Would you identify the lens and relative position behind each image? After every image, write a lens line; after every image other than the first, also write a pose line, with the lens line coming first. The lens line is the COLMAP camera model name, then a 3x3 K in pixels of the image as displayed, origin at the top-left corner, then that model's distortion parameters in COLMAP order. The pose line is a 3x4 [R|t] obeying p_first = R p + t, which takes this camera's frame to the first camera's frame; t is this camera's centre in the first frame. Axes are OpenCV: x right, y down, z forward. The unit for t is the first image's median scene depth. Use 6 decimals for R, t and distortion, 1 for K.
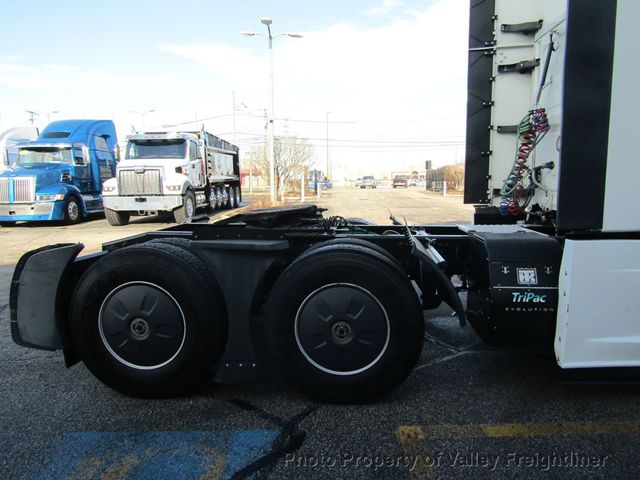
lens RADIAL K [[455.3, 0, 320.0], [0, 455.3, 240.0], [0, 0, 1]] dist [-0.009103, -0.007313]
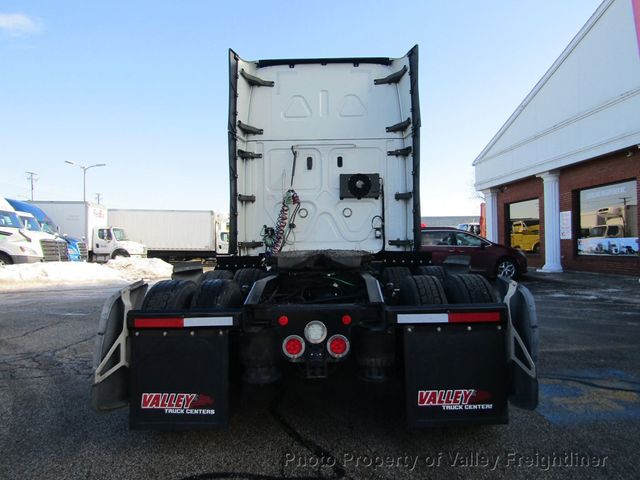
lens RADIAL K [[455.3, 0, 320.0], [0, 455.3, 240.0], [0, 0, 1]] dist [-0.009103, -0.007313]
pose [[-0.077104, 0.023336, 0.996750, -0.950193], [0.144796, 0.989389, -0.011963, -0.073166], [-0.986453, 0.143403, -0.079665, 0.917311]]
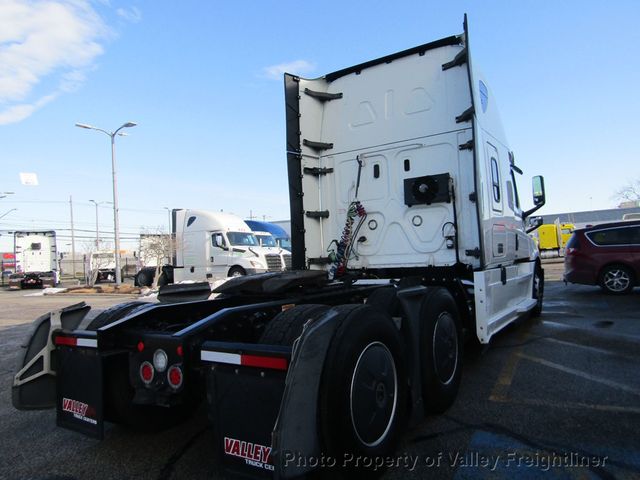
lens RADIAL K [[455.3, 0, 320.0], [0, 455.3, 240.0], [0, 0, 1]] dist [-0.009103, -0.007313]
pose [[0.462173, 0.023747, 0.886472, -0.788242], [0.161251, 0.980726, -0.110342, -0.015884], [-0.872006, 0.193941, 0.449436, 0.394968]]
